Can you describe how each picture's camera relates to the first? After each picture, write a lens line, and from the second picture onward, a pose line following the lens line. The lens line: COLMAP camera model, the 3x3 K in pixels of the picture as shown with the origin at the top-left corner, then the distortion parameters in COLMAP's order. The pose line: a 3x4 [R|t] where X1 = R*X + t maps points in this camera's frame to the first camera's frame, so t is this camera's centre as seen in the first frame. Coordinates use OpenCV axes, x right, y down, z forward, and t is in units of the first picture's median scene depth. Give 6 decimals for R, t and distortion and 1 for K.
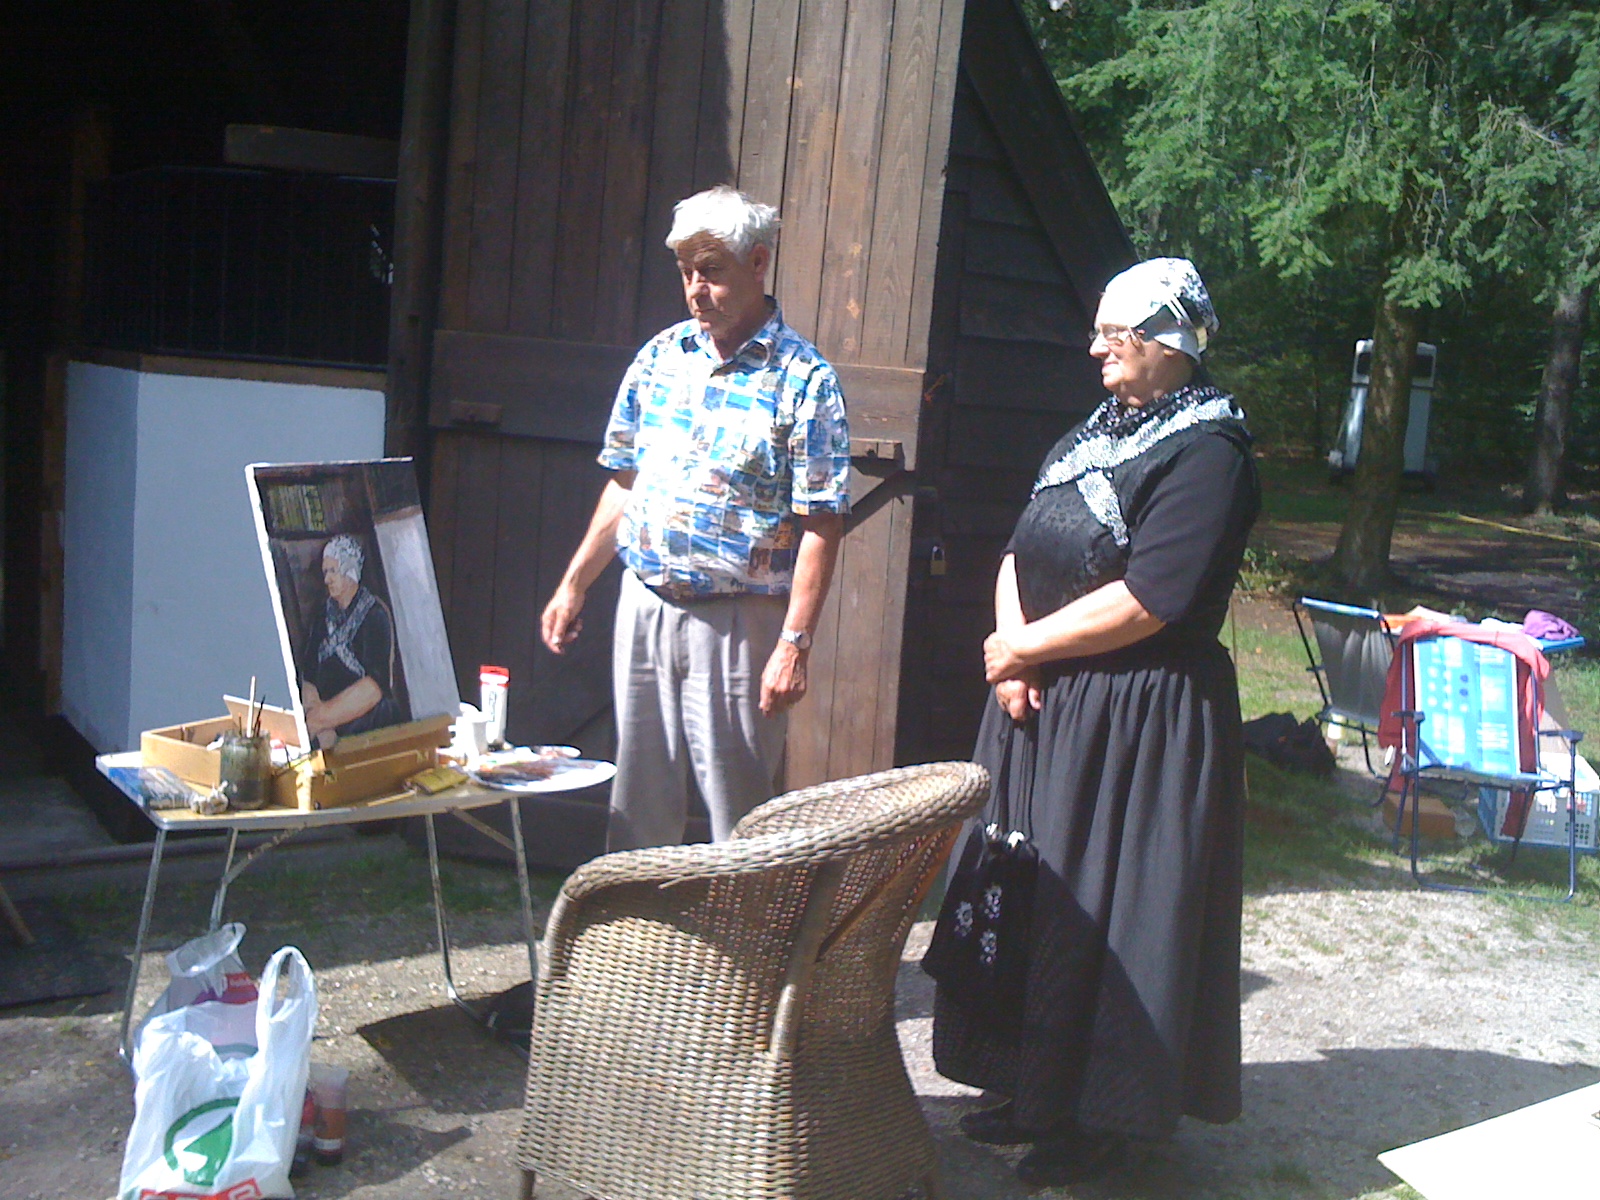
lens RADIAL K [[1773.9, 0, 787.5], [0, 1773.9, 610.0], [0, 0, 1]] dist [0.006747, 0.000000]
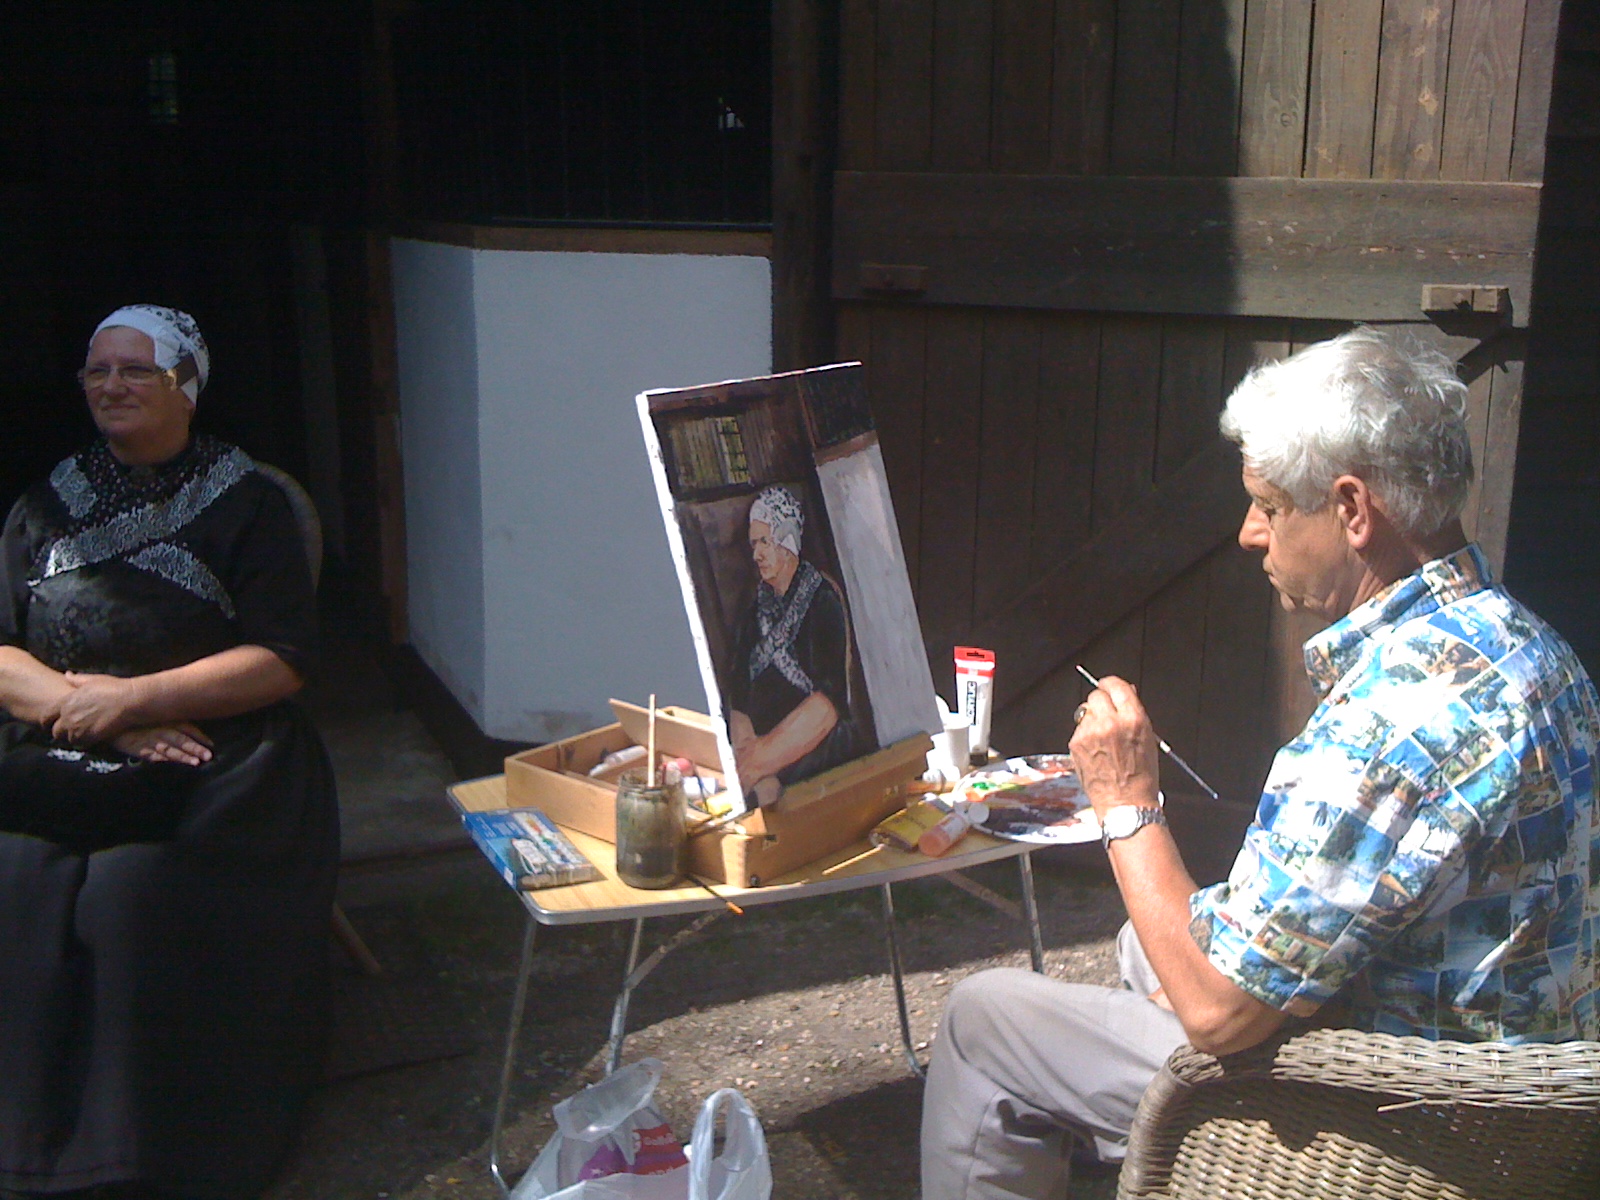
lens RADIAL K [[1773.9, 0, 769.8], [0, 1773.9, 638.2], [0, 0, 1]] dist [0.006747, 0.000000]
pose [[0.981424, -0.015722, -0.191205, -0.124880], [0.035706, 0.994192, 0.101522, -0.053593], [0.188499, -0.106463, 0.976286, 0.335769]]
